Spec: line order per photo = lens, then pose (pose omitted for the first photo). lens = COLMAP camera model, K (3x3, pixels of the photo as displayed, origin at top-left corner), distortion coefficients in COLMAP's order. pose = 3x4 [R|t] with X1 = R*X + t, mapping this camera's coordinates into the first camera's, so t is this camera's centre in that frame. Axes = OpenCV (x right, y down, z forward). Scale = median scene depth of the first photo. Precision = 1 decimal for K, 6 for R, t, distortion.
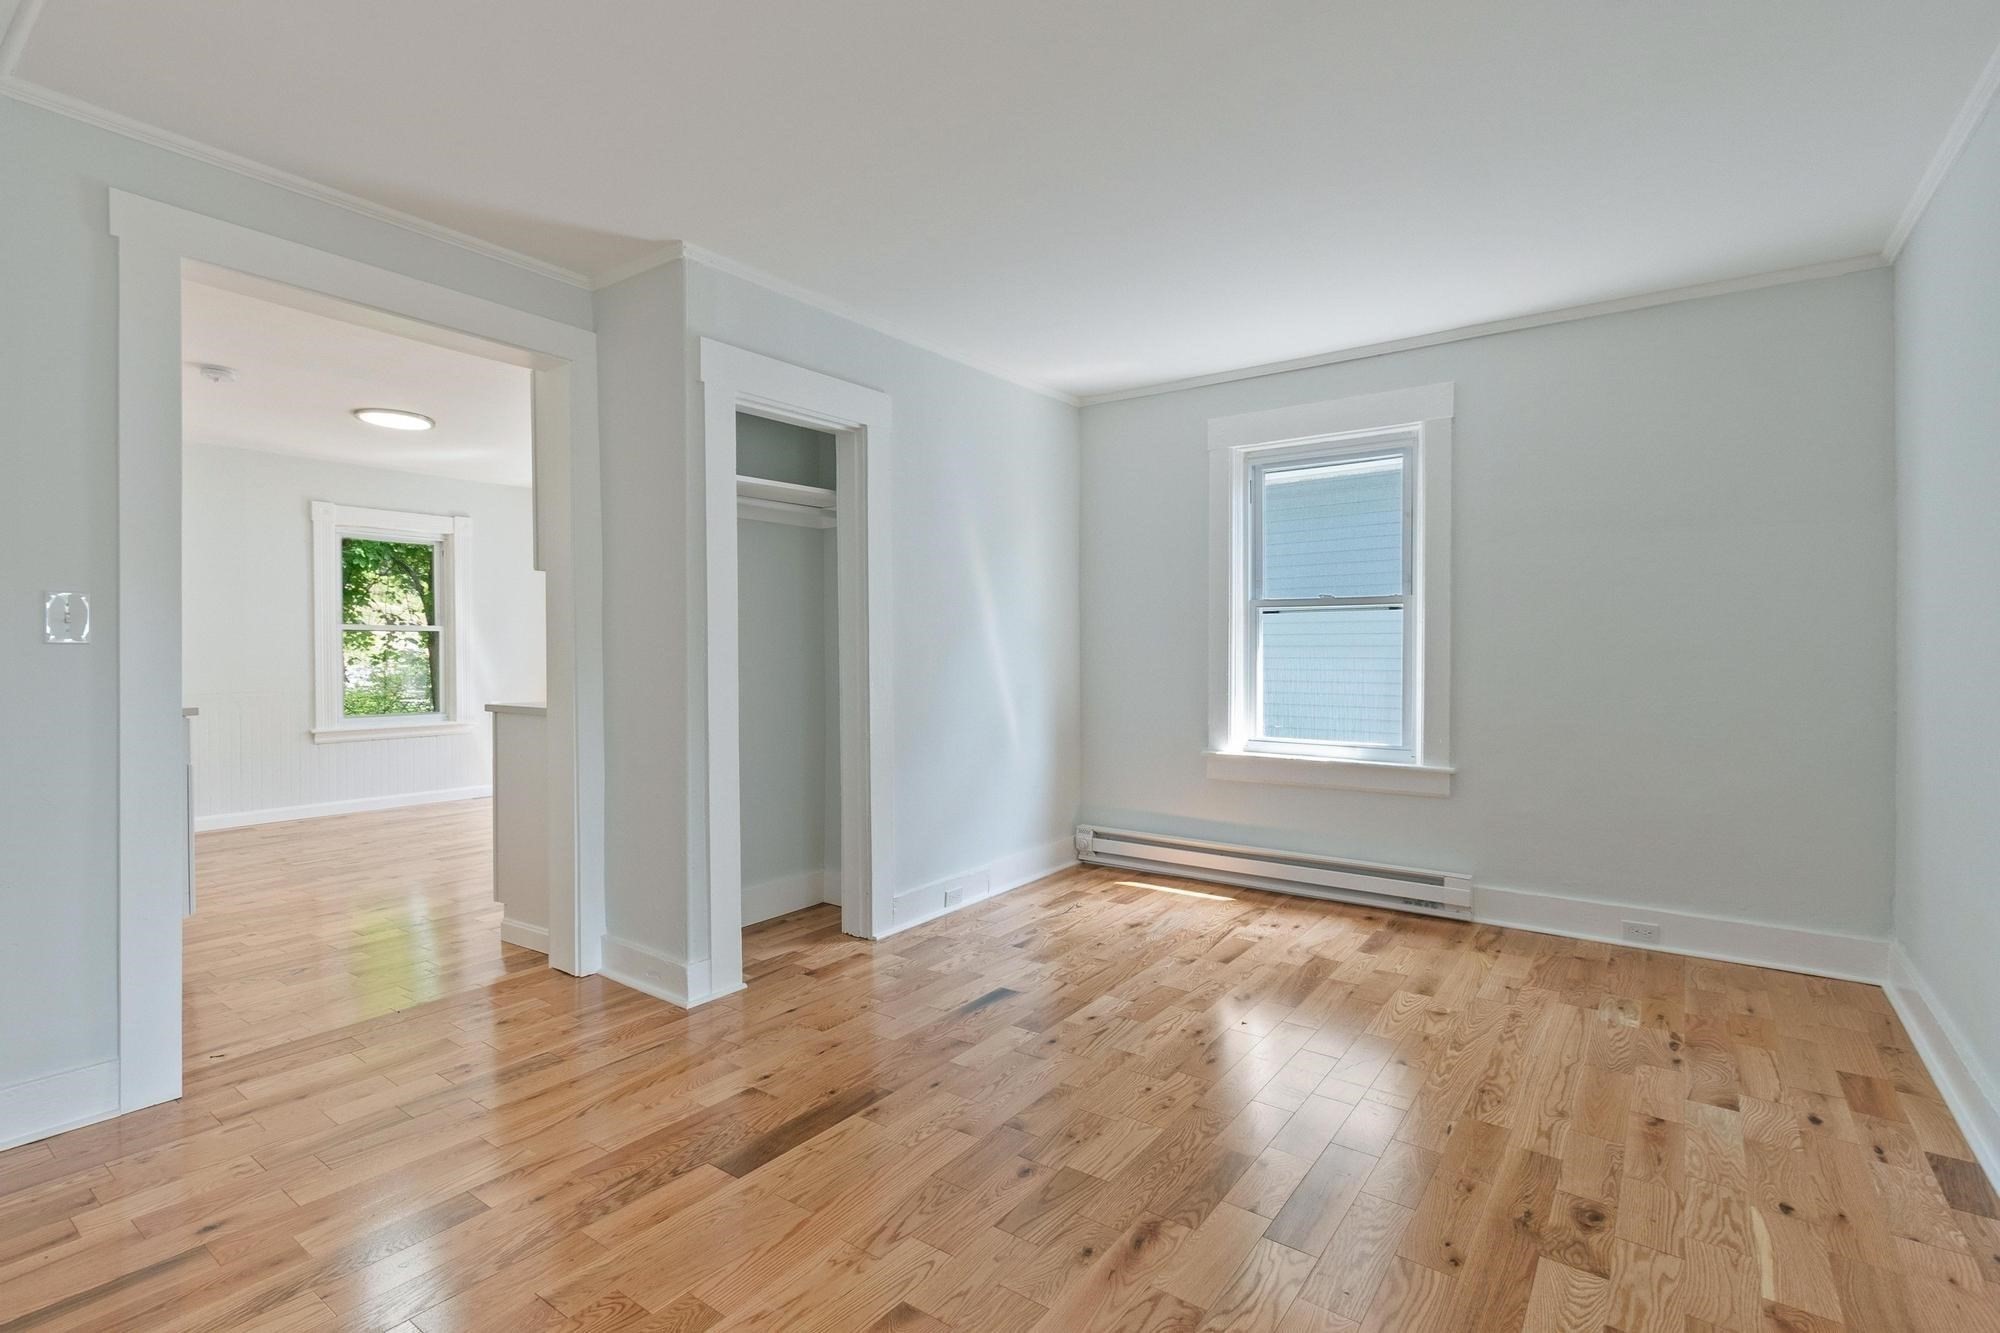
lens RADIAL K [[937.6, 0, 1006.1], [0, 937.6, 664.0], [0, 0, 1]] dist [0.005488, 0.000220]
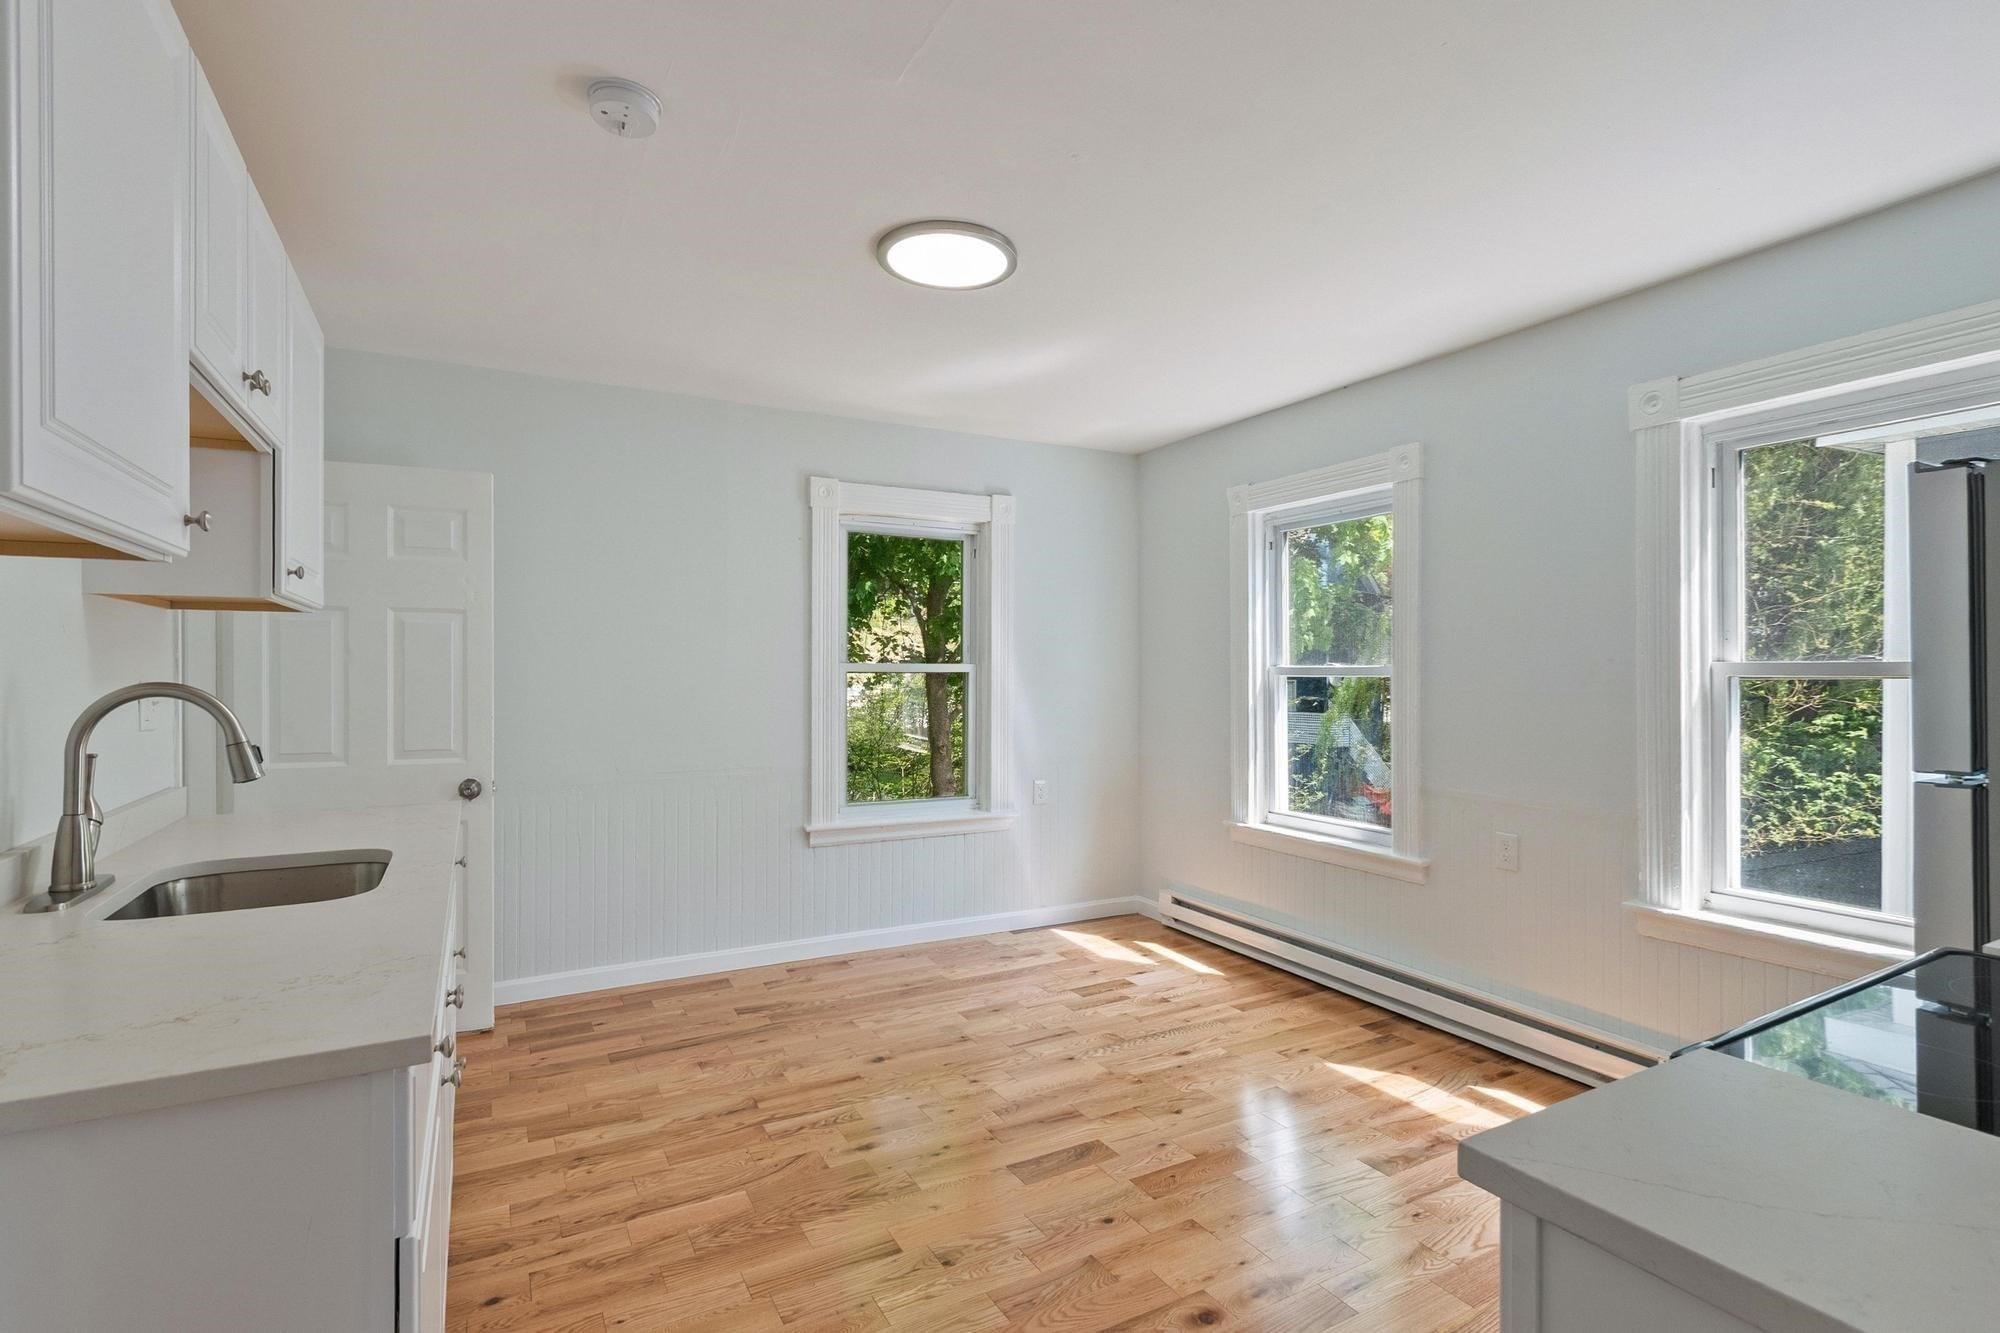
lens RADIAL K [[937.6, 0, 1001.2], [0, 937.6, 664.2], [0, 0, 1]] dist [0.005488, 0.000220]
pose [[0.902045, 0.005733, -0.431604, -0.323364], [-0.011646, 0.999871, -0.011058, -0.035786], [0.431485, 0.015002, 0.901996, 0.452194]]
